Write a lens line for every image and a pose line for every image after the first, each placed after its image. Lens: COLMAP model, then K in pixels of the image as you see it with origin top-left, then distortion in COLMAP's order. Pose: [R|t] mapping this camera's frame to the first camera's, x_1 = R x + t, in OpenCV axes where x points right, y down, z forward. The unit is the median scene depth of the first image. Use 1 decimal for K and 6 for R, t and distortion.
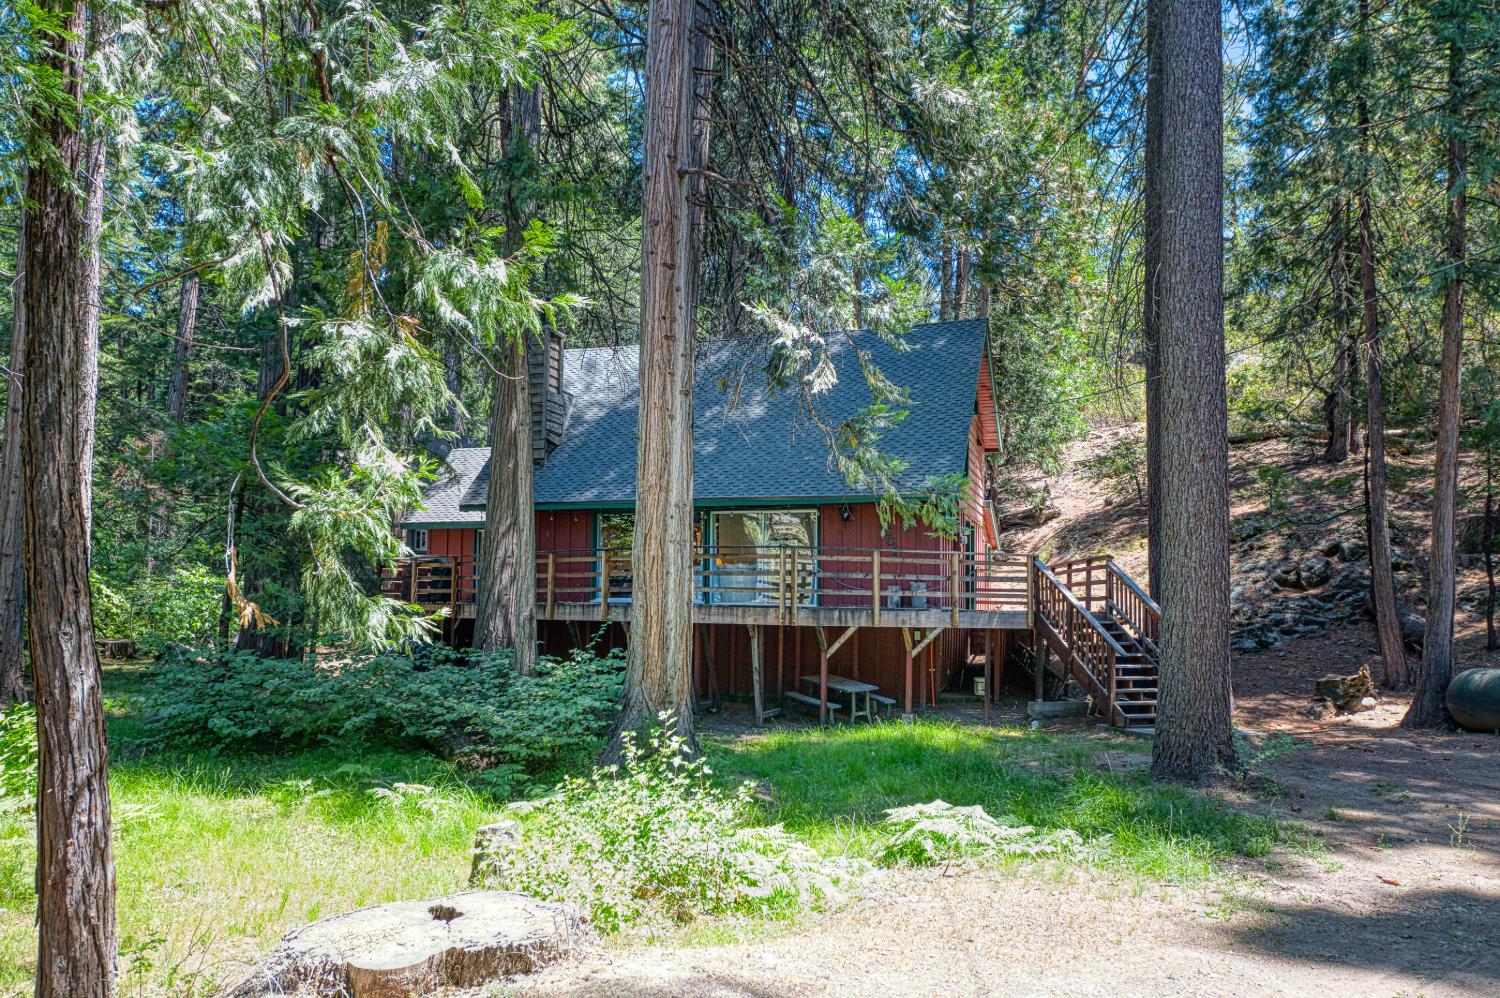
lens RADIAL K [[1148.8, 0, 750.0], [0, 1148.8, 499.0], [0, 0, 1]] dist [0.011892, 0.004243]
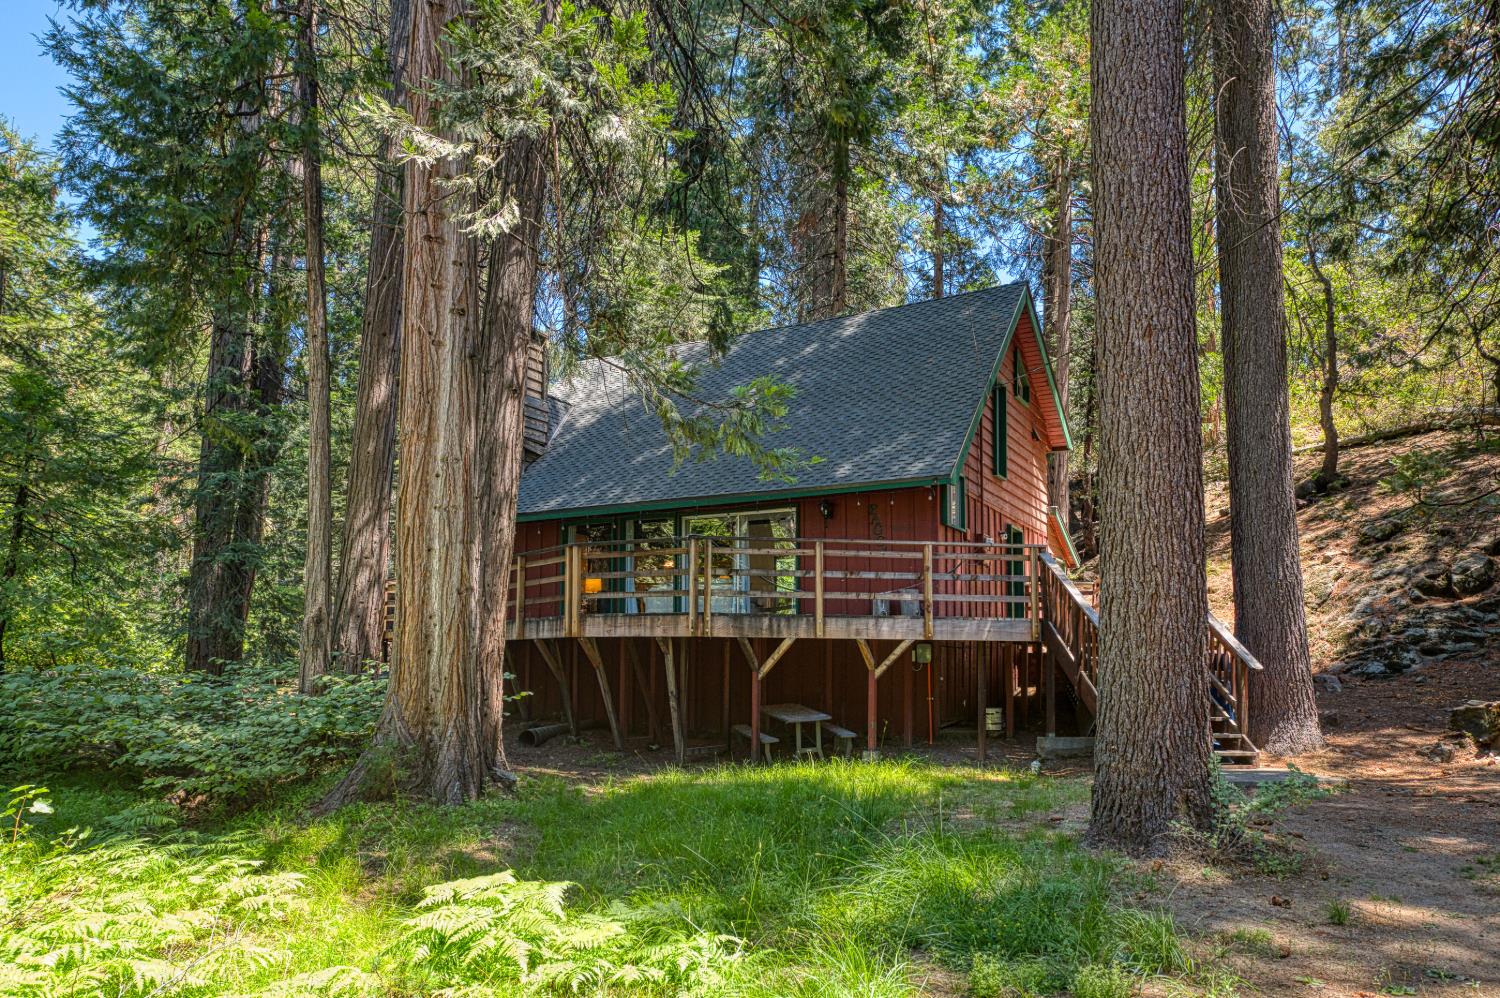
lens RADIAL K [[1067.6, 0, 757.2], [0, 1067.6, 540.0], [0, 0, 1]] dist [0.000247, 0.002705]
pose [[0.981508, -0.029865, -0.189079, 0.202993], [0.024591, 0.999242, -0.030177, 0.063939], [0.189837, 0.024970, 0.981498, 0.271446]]
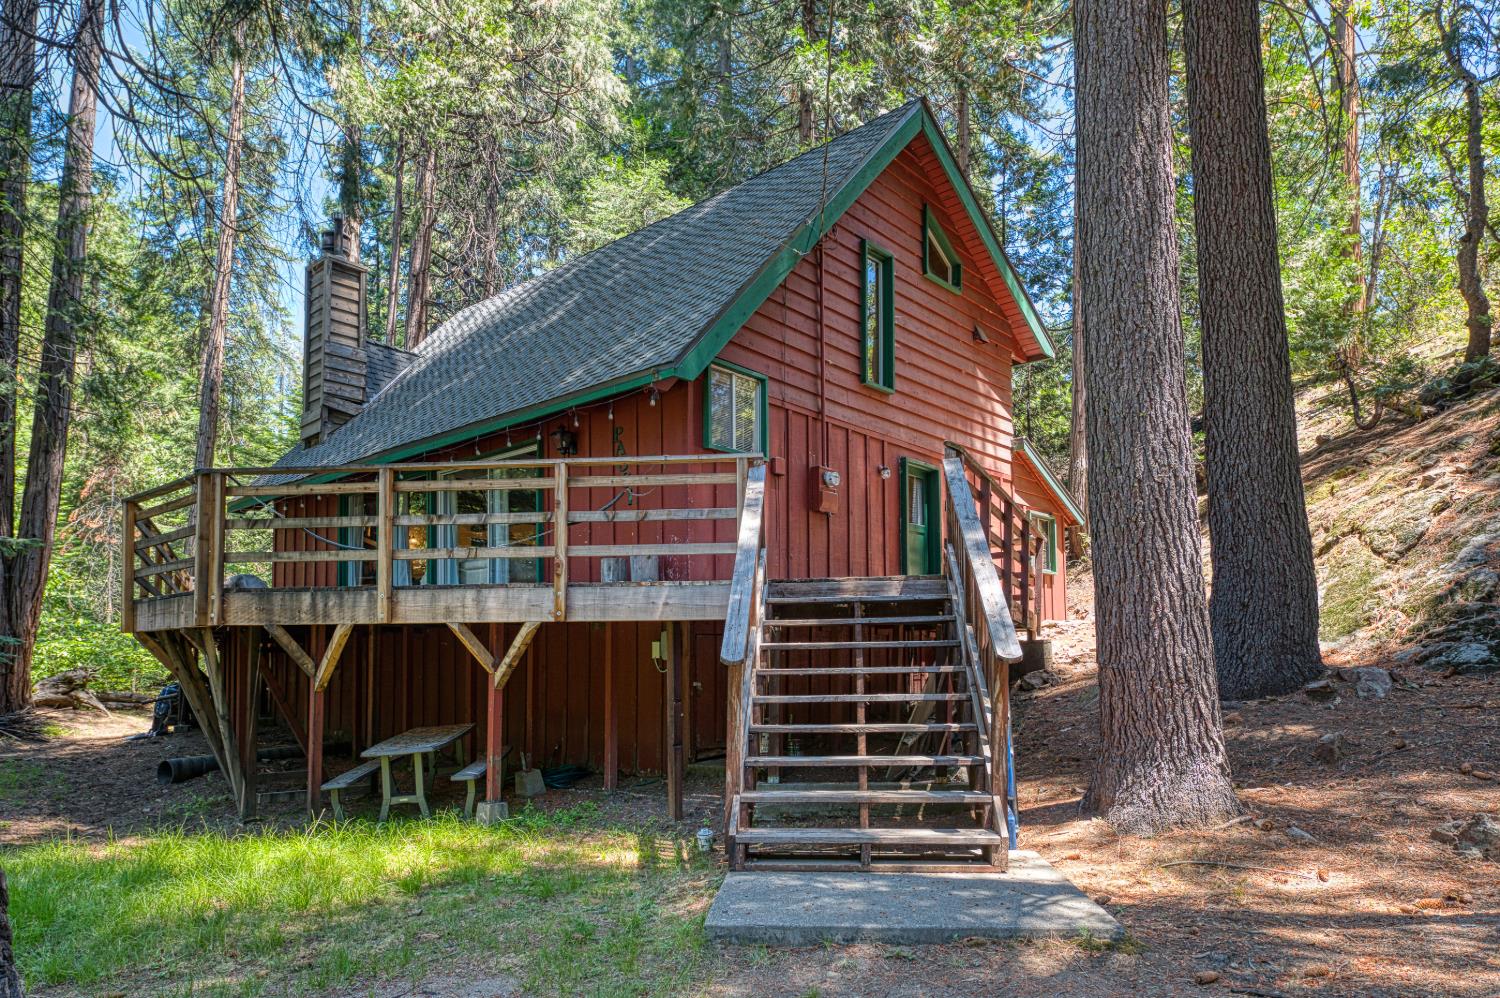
lens RADIAL K [[1013.2, 0, 748.6], [0, 1013.2, 590.9], [0, 0, 1]] dist [-0.000299, -0.001597]
pose [[0.910492, -0.055635, -0.409767, 0.416786], [0.060952, 0.998141, -0.000085, 0.104695], [0.409010, -0.024899, 0.912190, 0.657485]]
